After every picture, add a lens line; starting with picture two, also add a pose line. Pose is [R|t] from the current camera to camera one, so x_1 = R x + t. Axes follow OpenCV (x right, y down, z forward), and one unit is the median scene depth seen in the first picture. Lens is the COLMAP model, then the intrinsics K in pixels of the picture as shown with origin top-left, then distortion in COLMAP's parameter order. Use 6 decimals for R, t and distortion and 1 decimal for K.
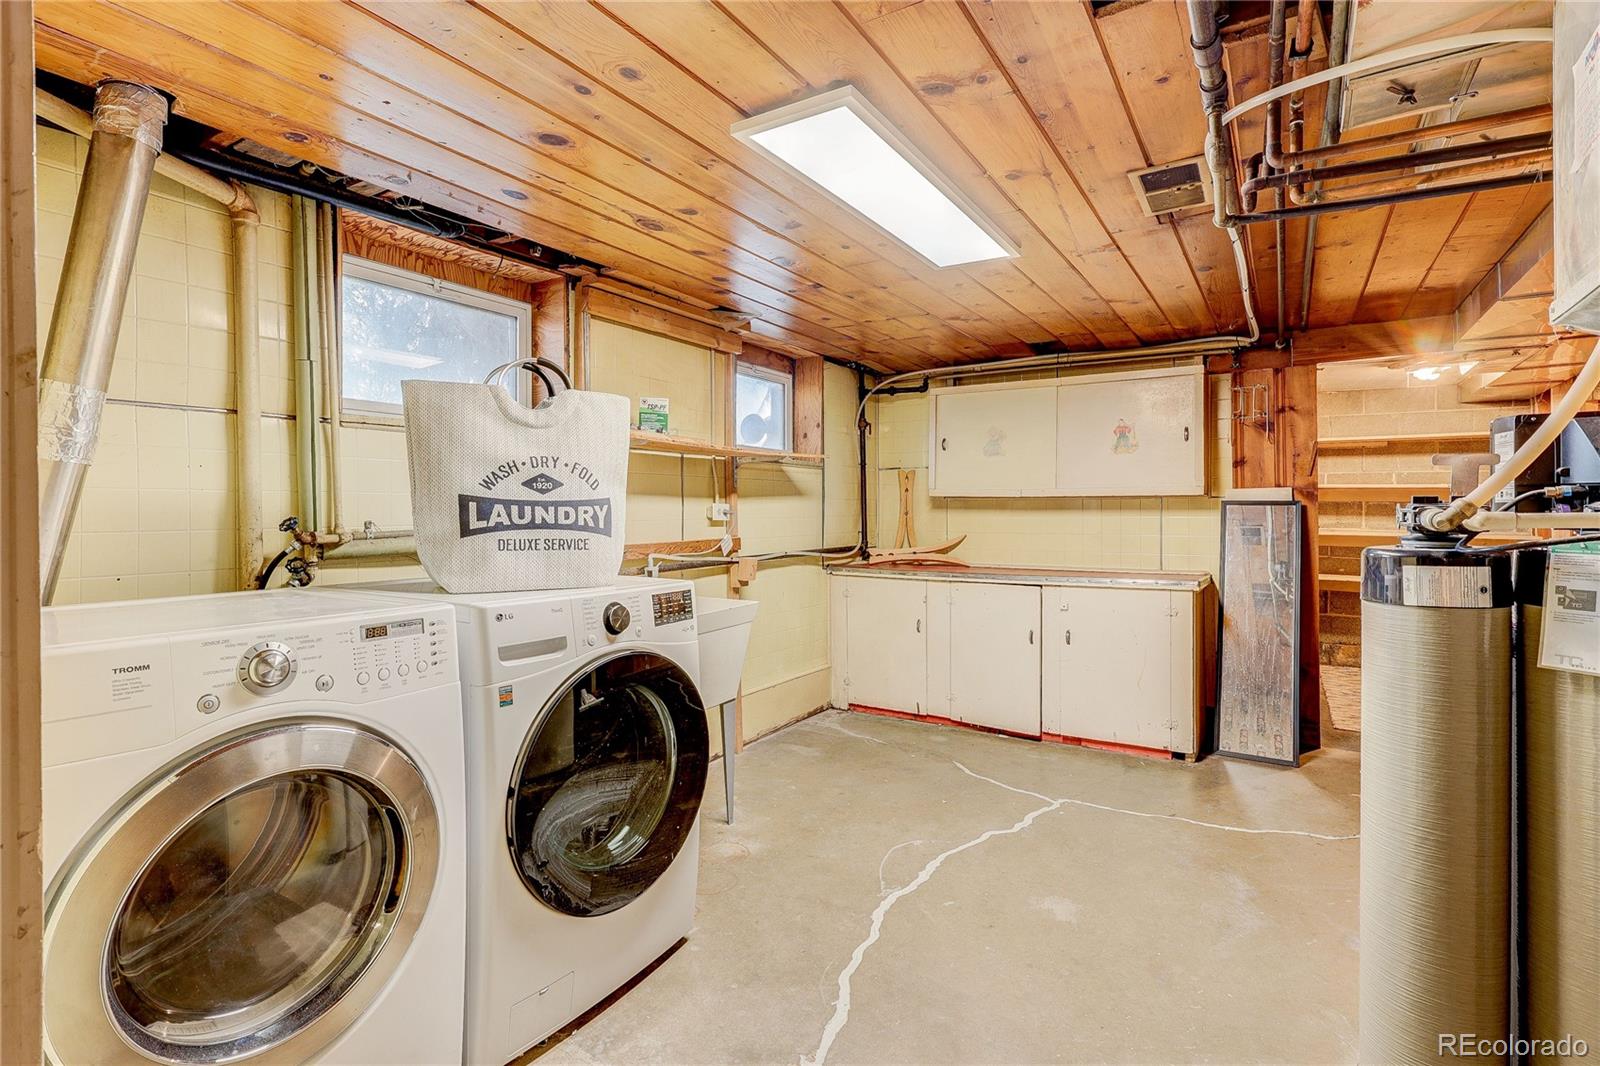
lens RADIAL K [[756.5, 0, 795.3], [0, 756.5, 506.5], [0, 0, 1]] dist [-0.000516, 0.000664]
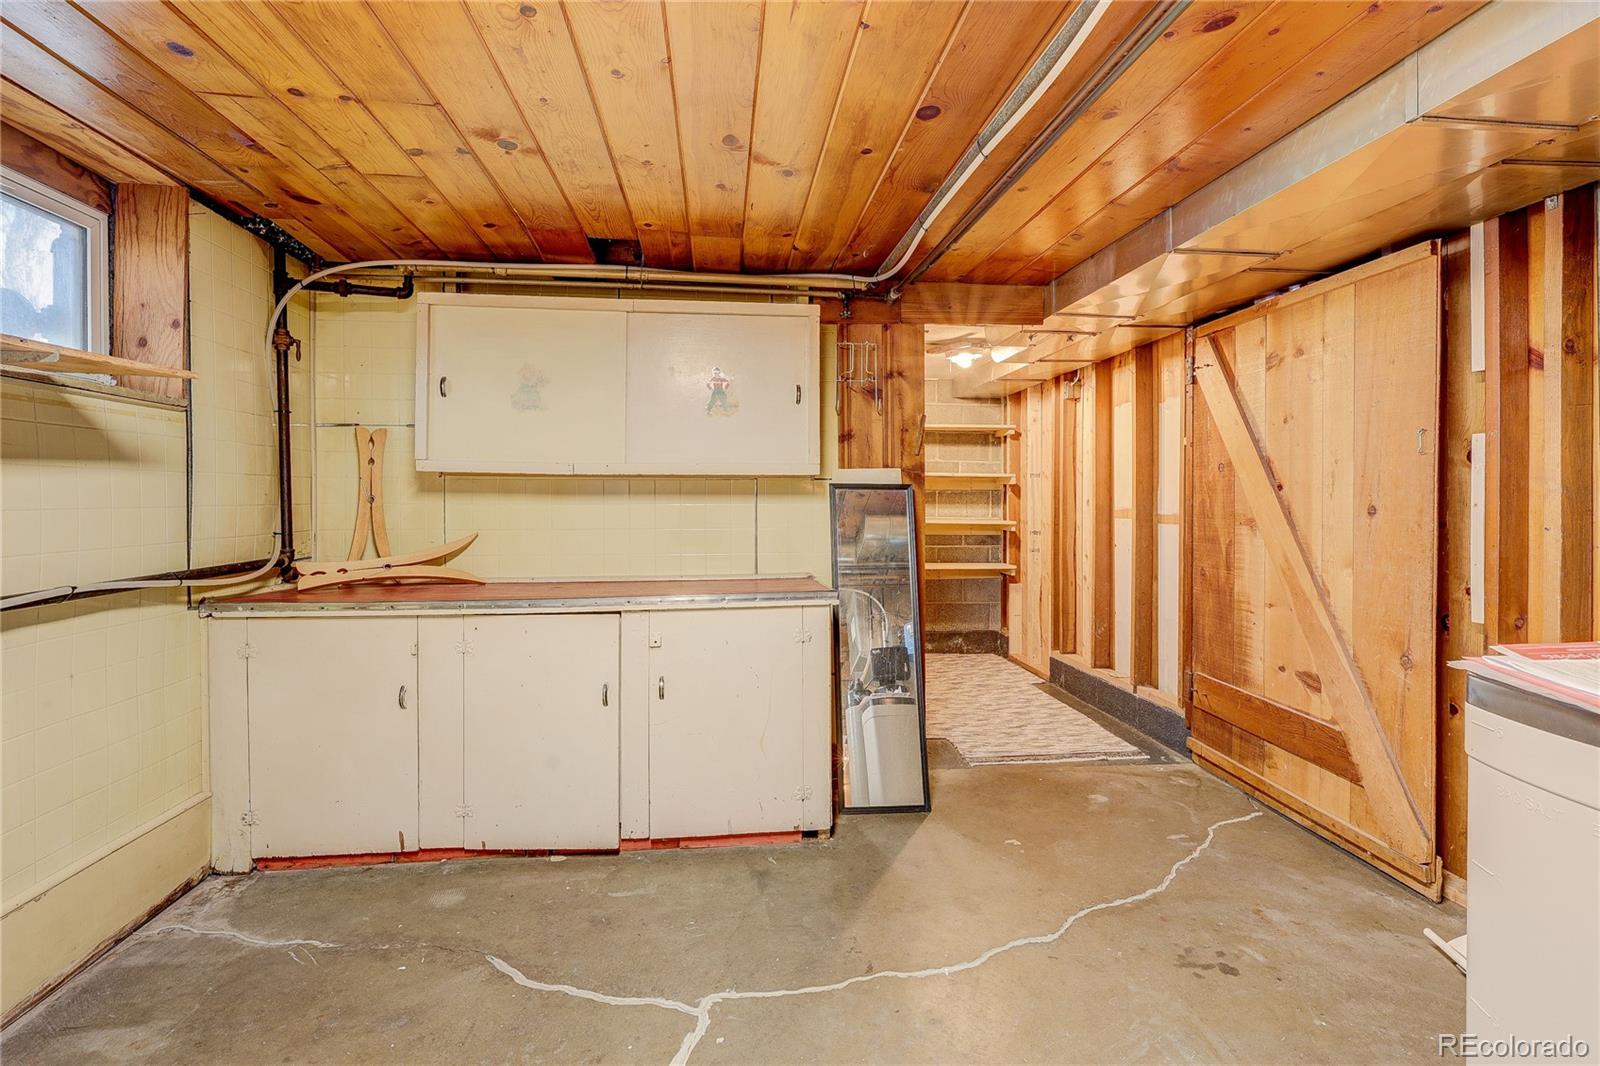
lens RADIAL K [[756.5, 0, 795.3], [0, 756.5, 506.5], [0, 0, 1]] dist [-0.000516, 0.000664]
pose [[0.774552, -0.004910, 0.632491, 0.032151], [-0.004599, 0.999900, 0.013394, 0.005325], [-0.632494, -0.013283, 0.774452, 0.367331]]
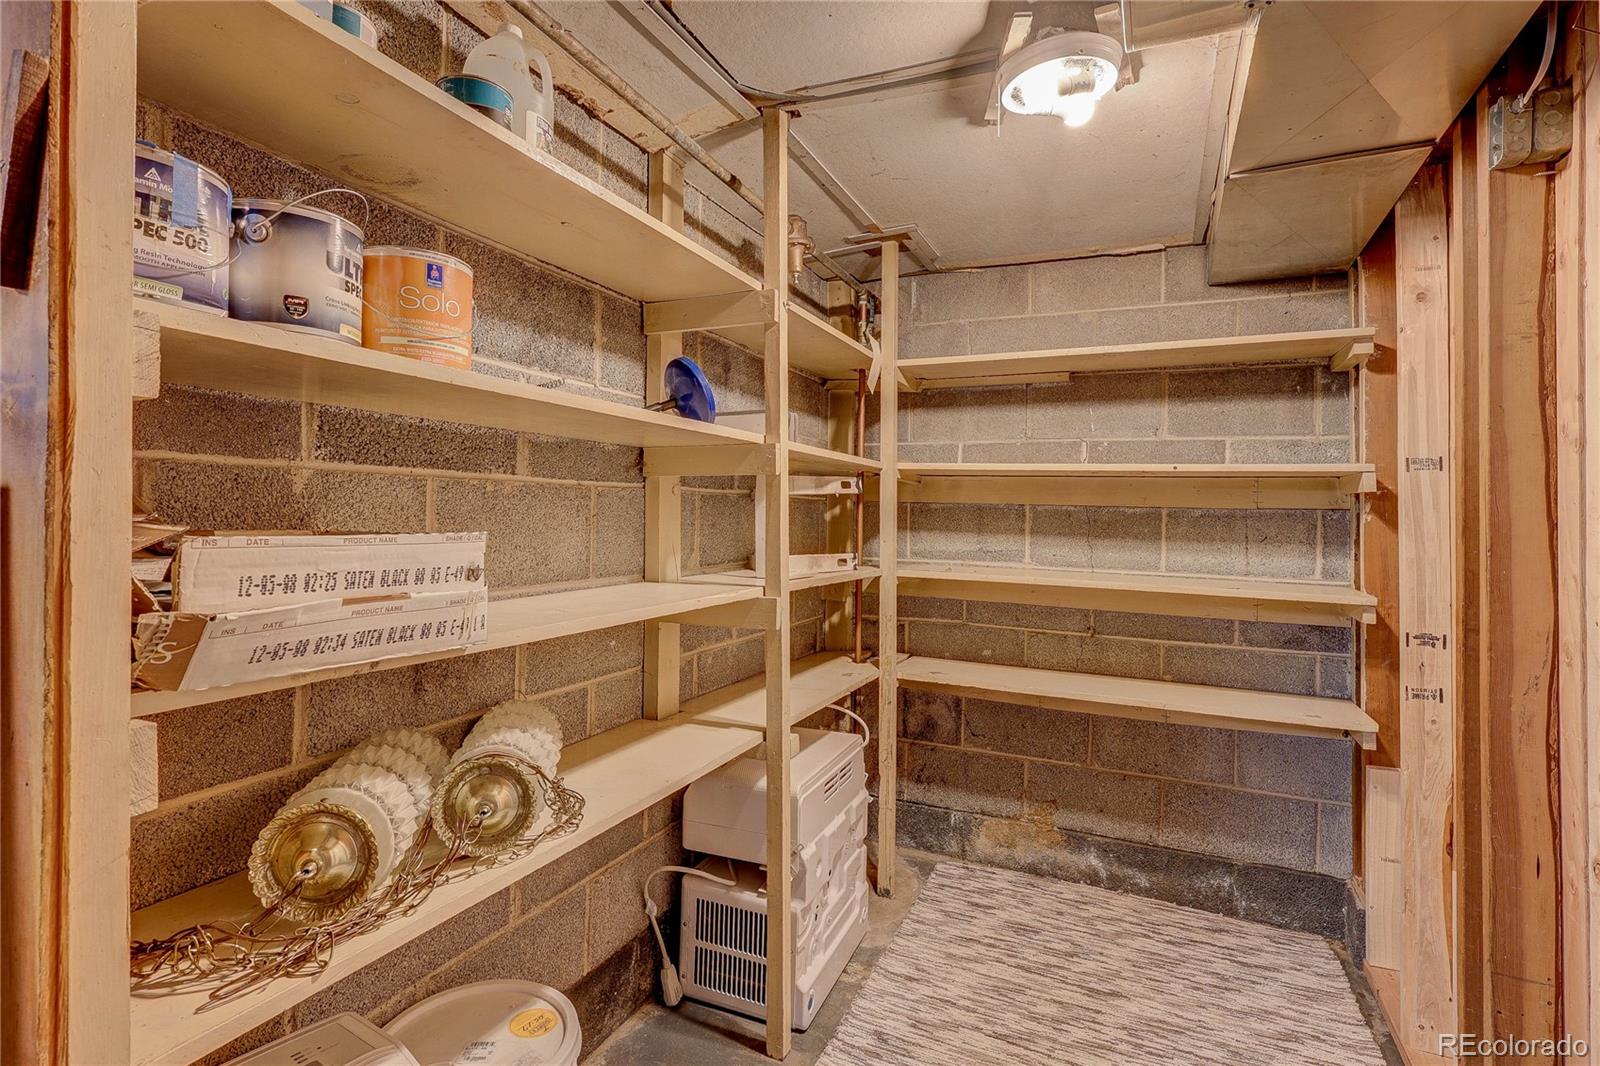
lens RADIAL K [[770.7, 0, 803.6], [0, 770.7, 499.5], [0, 0, 1]] dist [-0.003041, -0.000068]
pose [[0.988111, 0.017739, 0.152717, 0.679358], [-0.015050, 0.999711, -0.018746, 0.001534], [-0.153006, 0.016224, 0.988092, 0.697131]]
